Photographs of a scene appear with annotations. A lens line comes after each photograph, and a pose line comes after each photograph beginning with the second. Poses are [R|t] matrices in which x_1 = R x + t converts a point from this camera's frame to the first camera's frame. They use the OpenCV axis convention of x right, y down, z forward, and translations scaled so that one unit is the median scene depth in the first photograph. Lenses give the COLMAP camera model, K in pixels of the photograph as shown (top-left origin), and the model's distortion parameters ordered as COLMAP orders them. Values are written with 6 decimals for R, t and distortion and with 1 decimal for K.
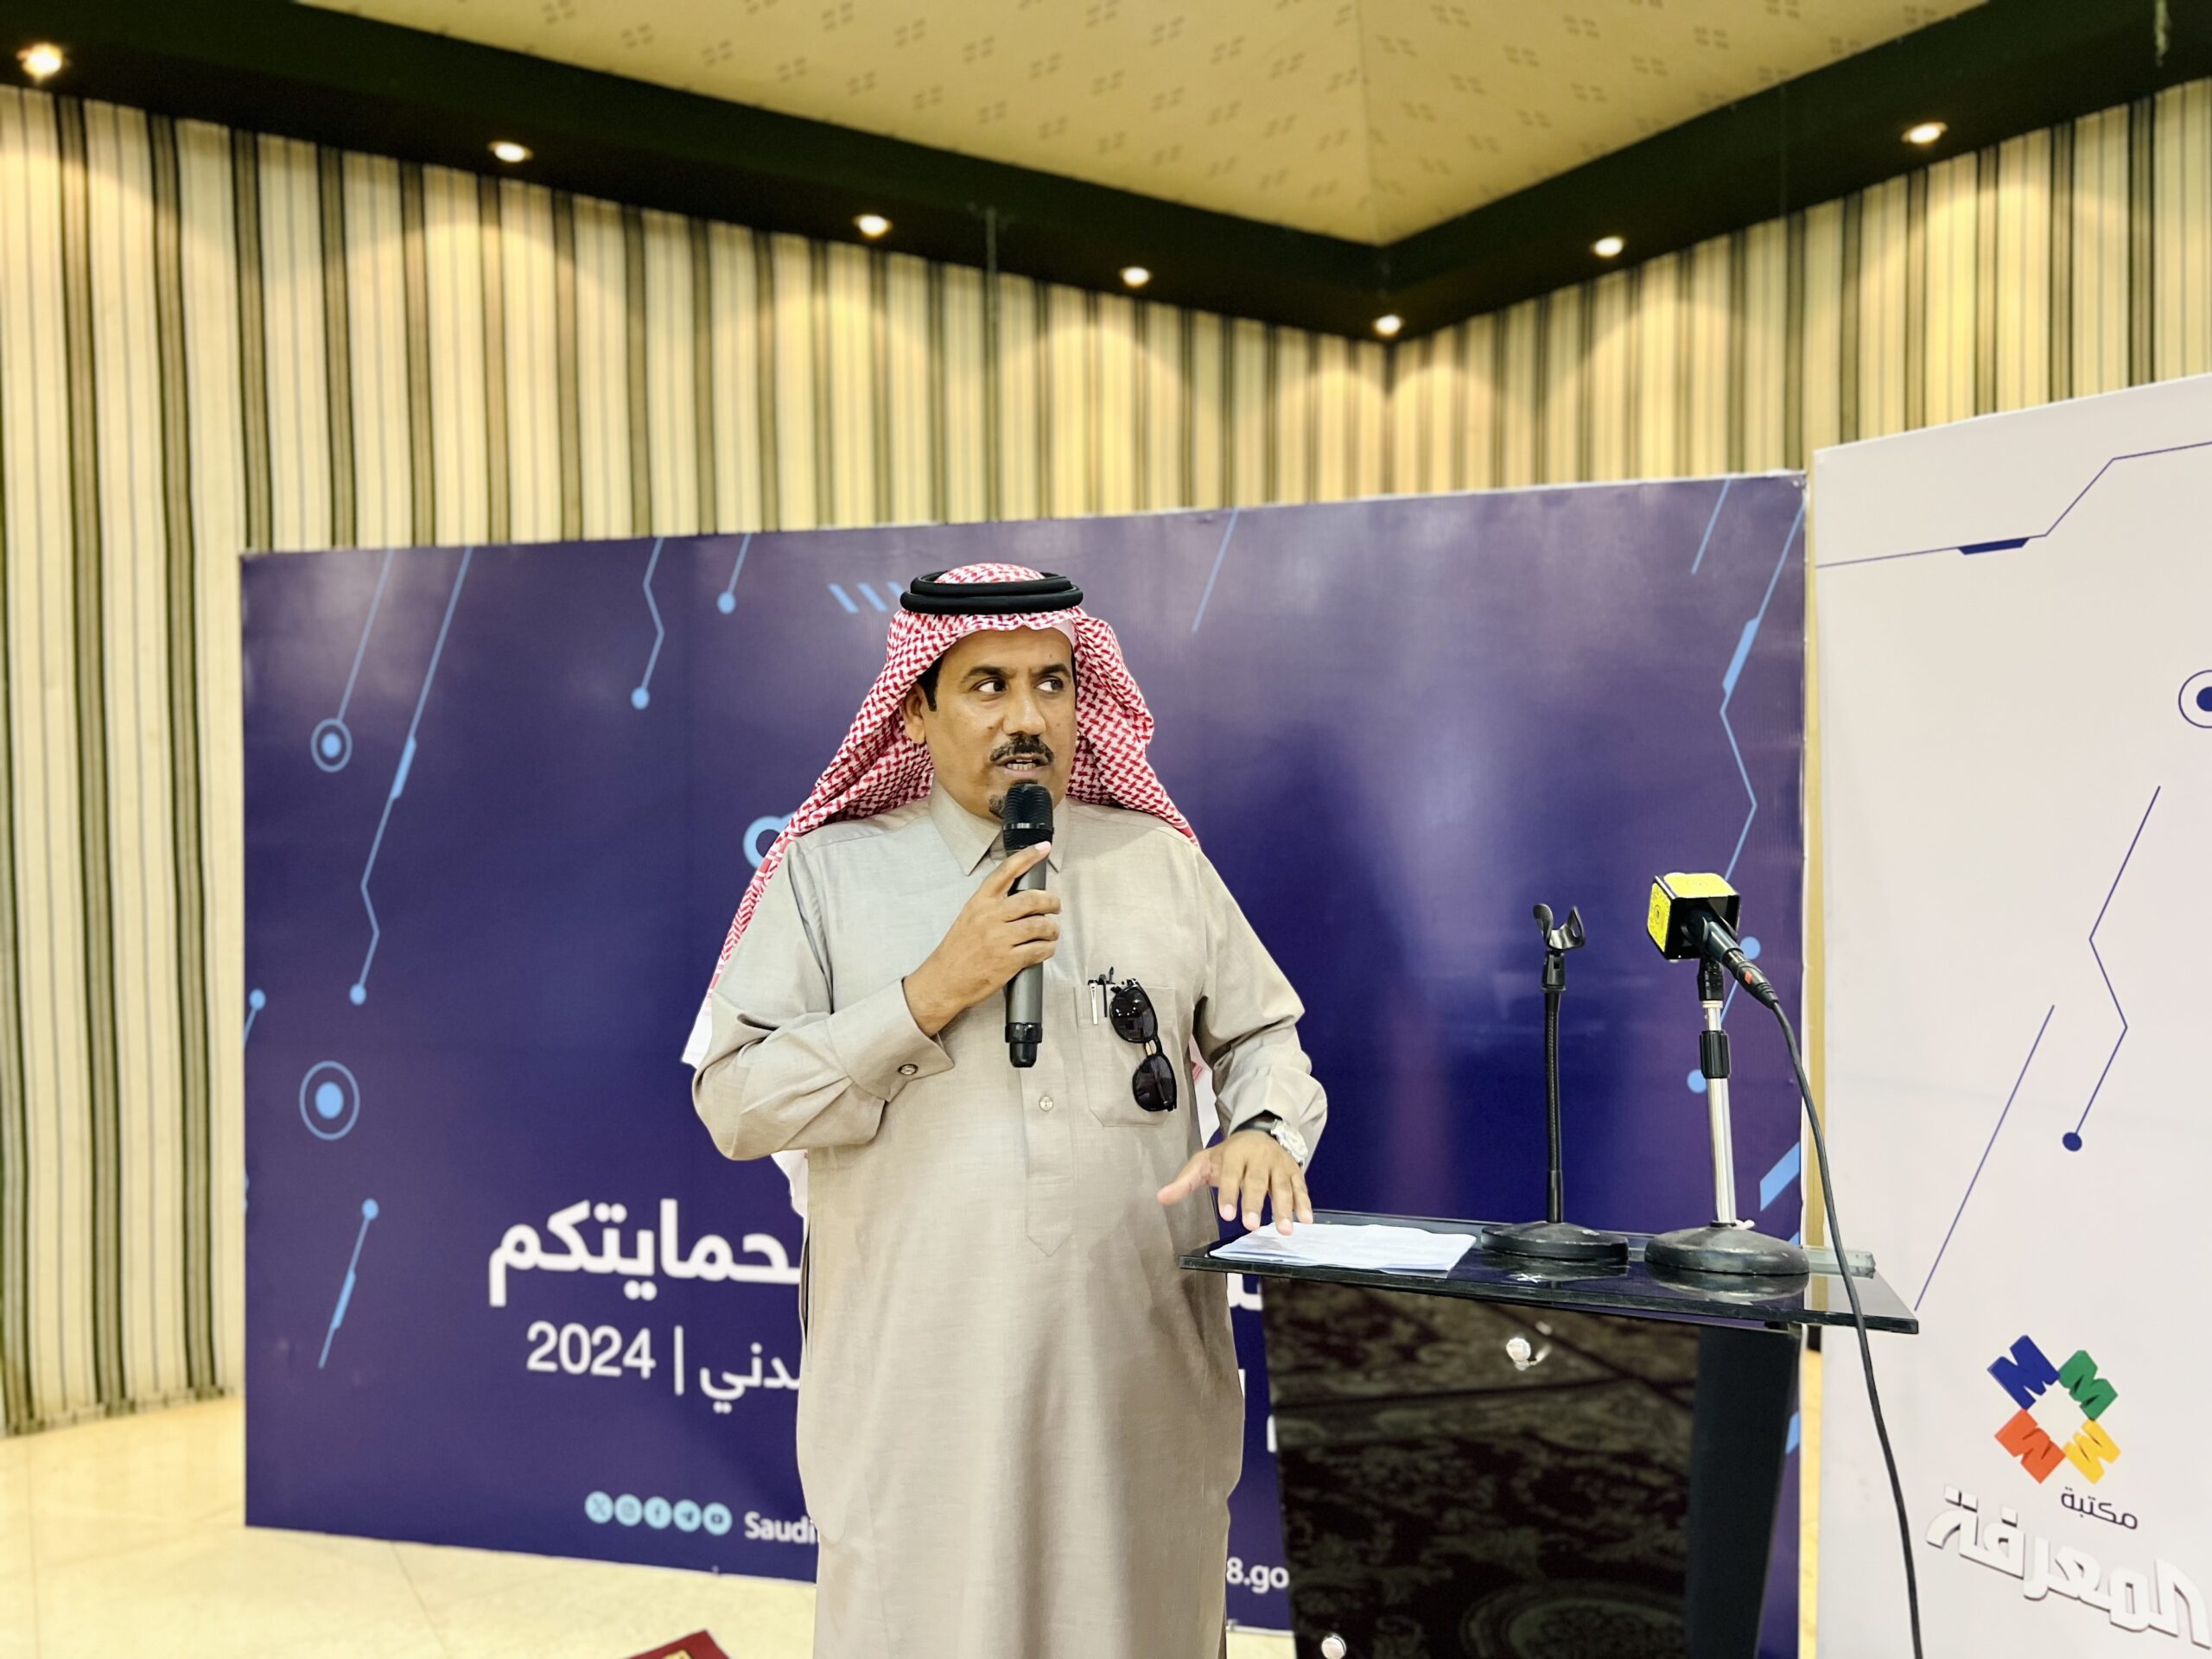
lens RADIAL K [[1690.8, 0, 1110.6], [0, 1690.8, 851.4], [0, 0, 1]] dist [0.051211, -0.038441]
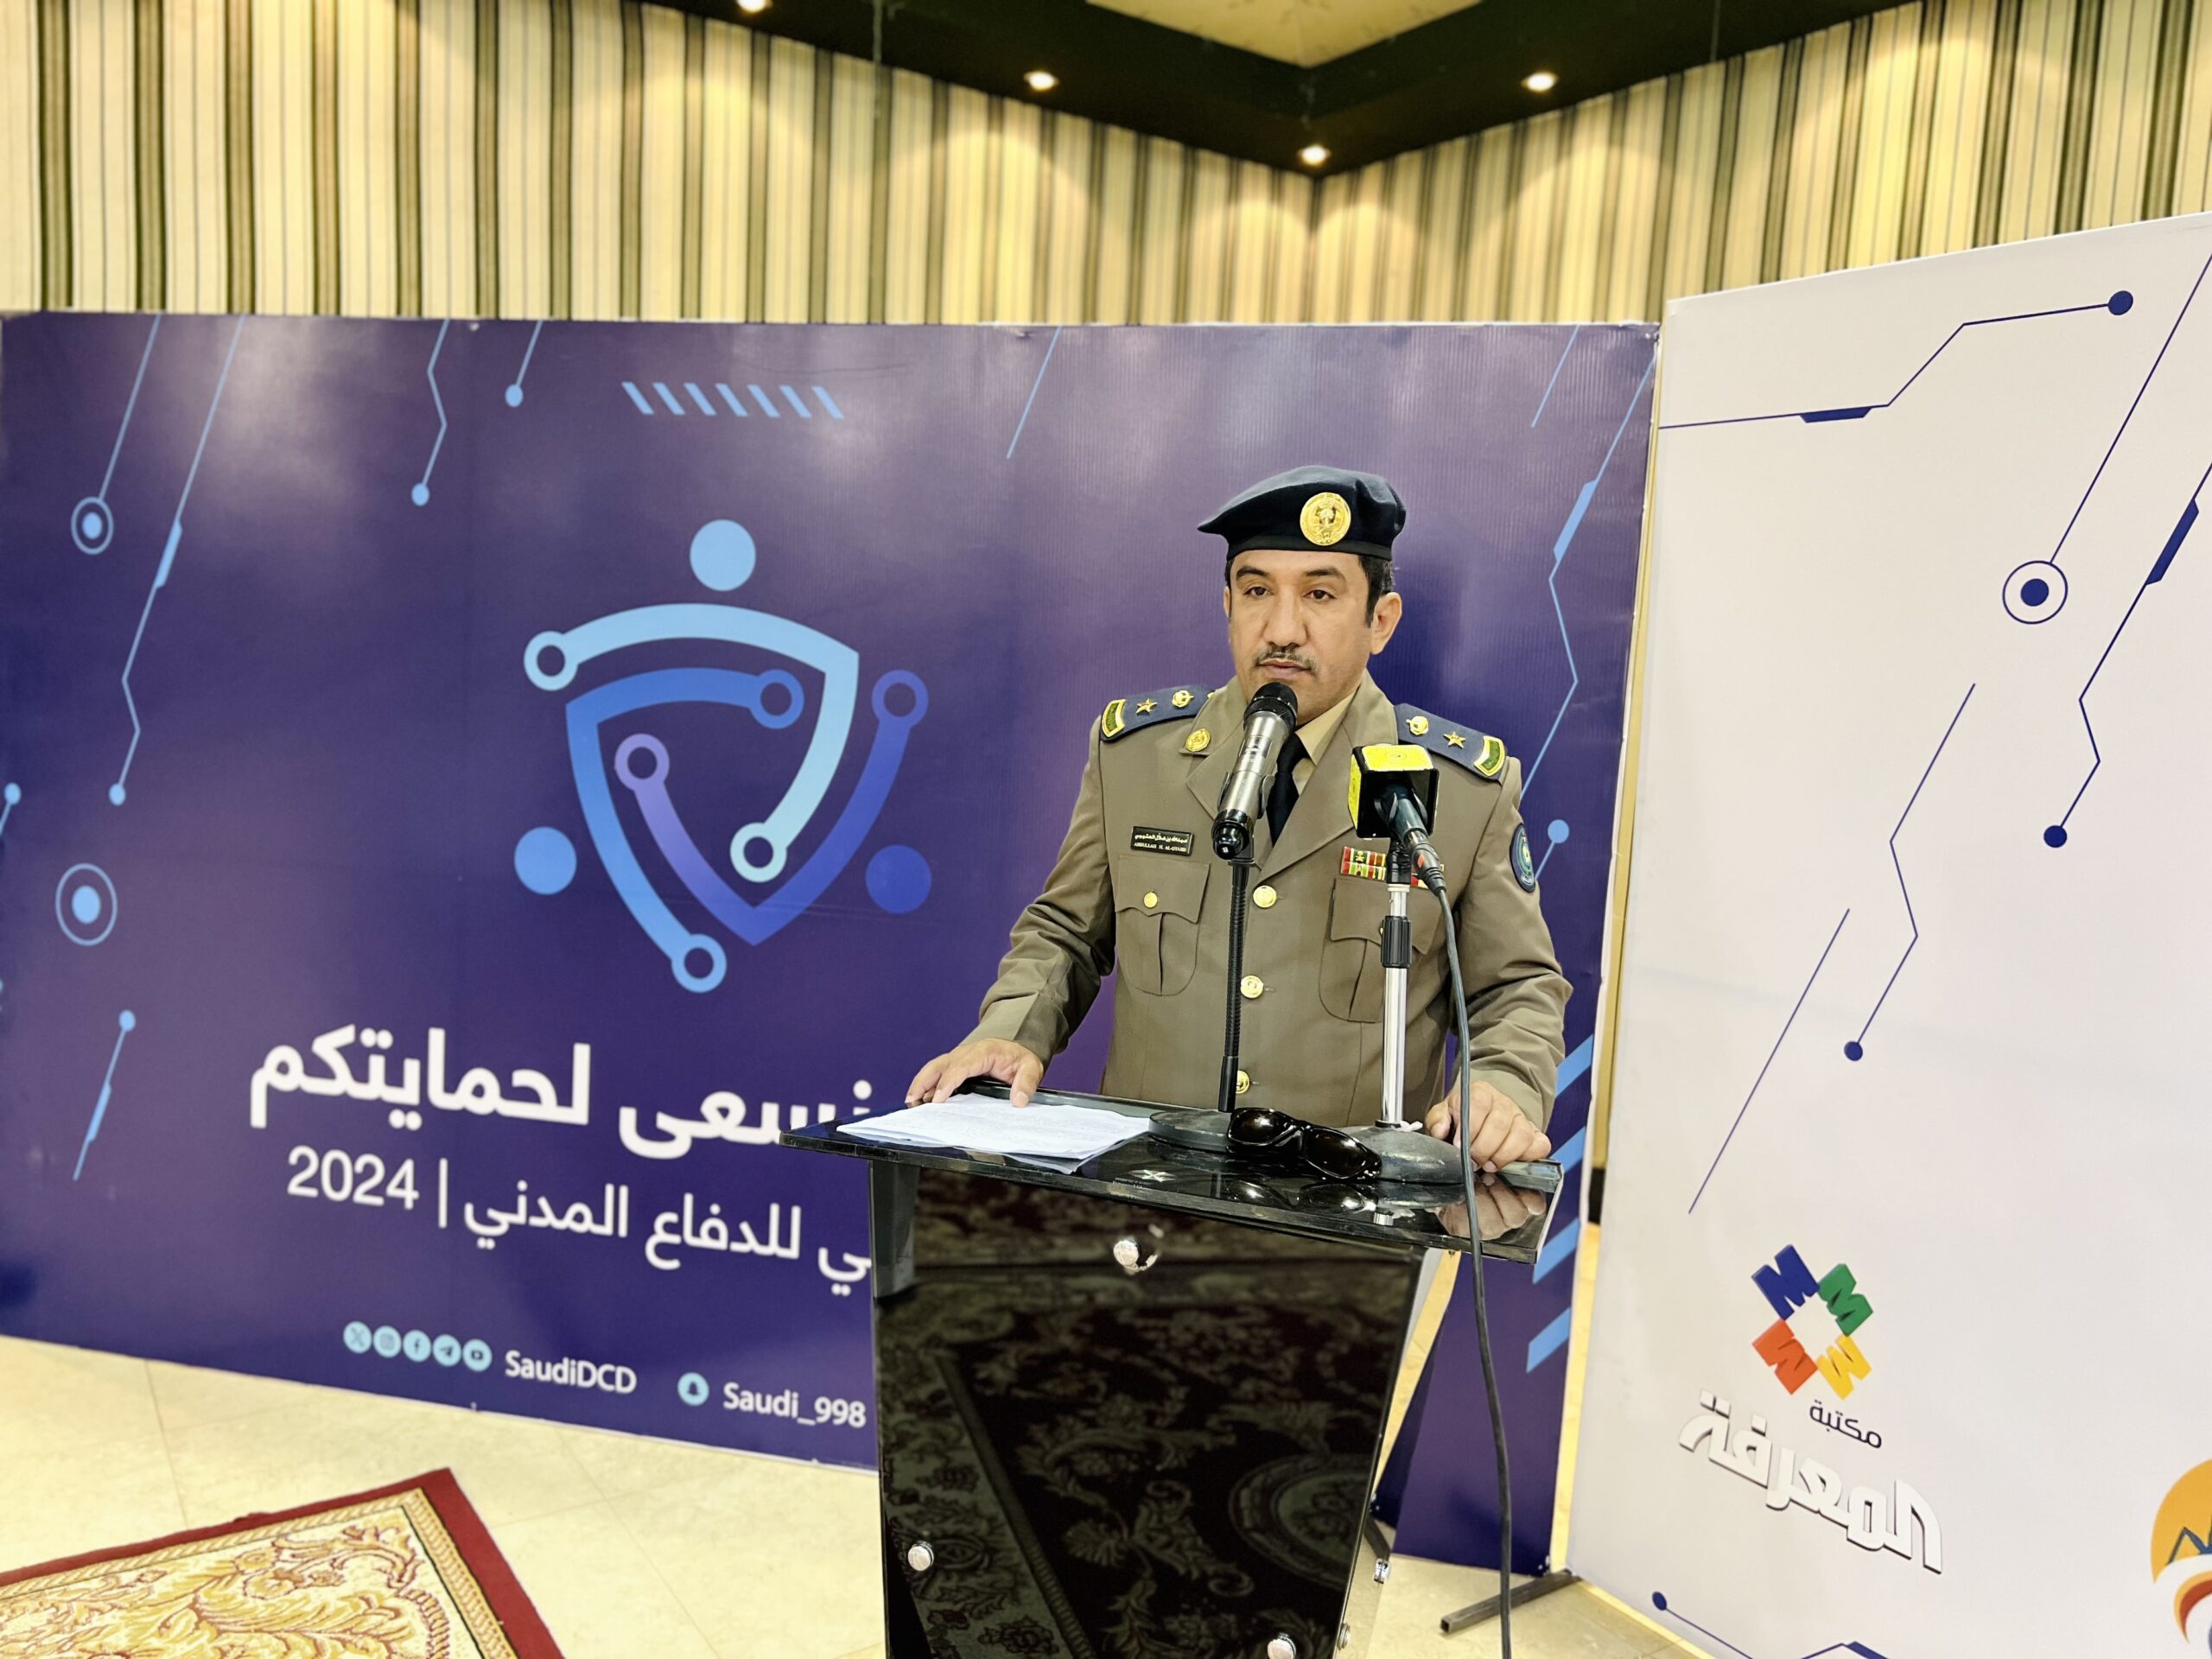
lens RADIAL K [[1683.0, 0, 1106.0], [0, 1683.0, 829.5], [0, 0, 1]] dist [0.069741, -0.068243]
pose [[0.998136, 0.057534, 0.020355, 0.087862], [-0.058917, 0.995399, 0.075562, -0.000489], [-0.015914, -0.076620, 0.996933, 0.050678]]
